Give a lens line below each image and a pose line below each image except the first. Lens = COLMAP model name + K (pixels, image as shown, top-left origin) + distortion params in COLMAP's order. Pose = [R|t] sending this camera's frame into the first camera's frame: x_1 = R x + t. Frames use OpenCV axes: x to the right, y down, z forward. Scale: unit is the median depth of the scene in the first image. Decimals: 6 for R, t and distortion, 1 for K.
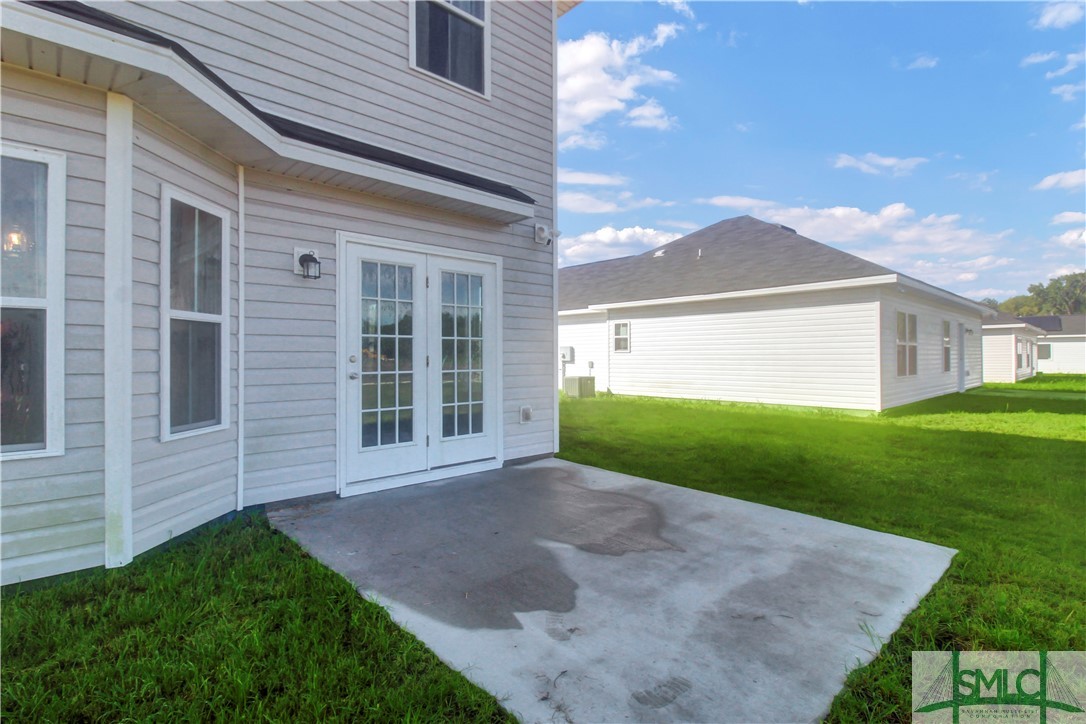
lens RADIAL K [[519.4, 0, 542.5], [0, 519.4, 348.9], [0, 0, 1]] dist [-0.001125, -0.000471]
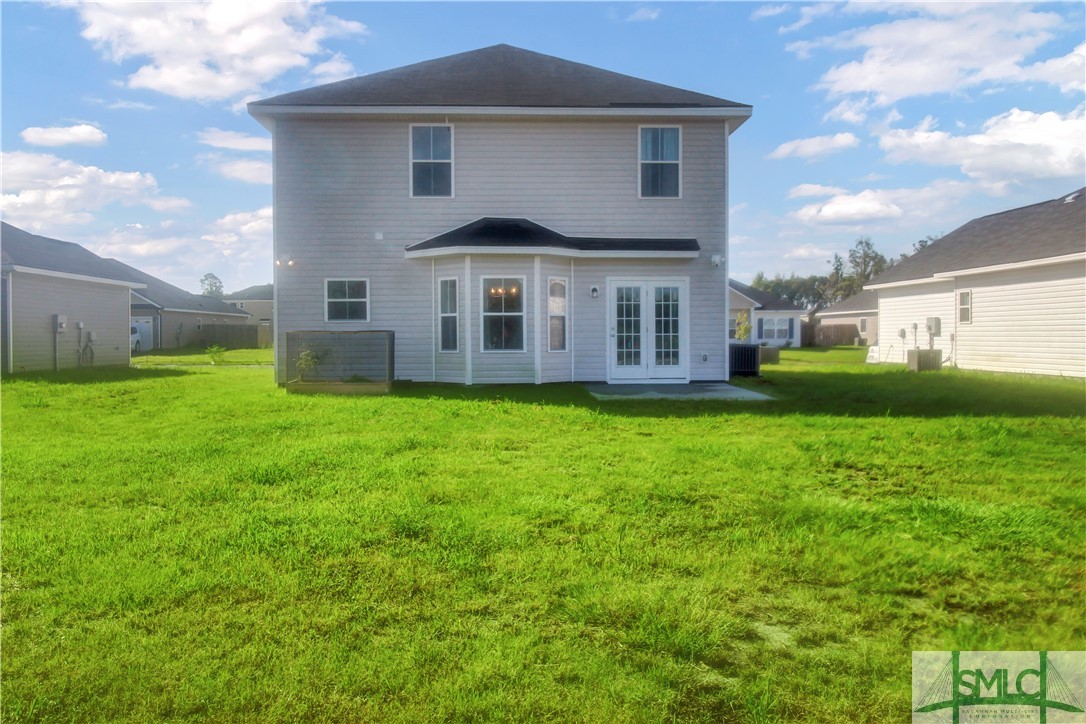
lens RADIAL K [[865.7, 0, 540.2], [0, 865.7, 349.8], [0, 0, 1]] dist [0.010638, 0.004593]
pose [[0.756418, 0.013508, -0.653948, 1.704979], [0.009931, 0.999434, 0.032132, -0.011015], [0.654013, -0.030800, 0.755856, -1.926639]]
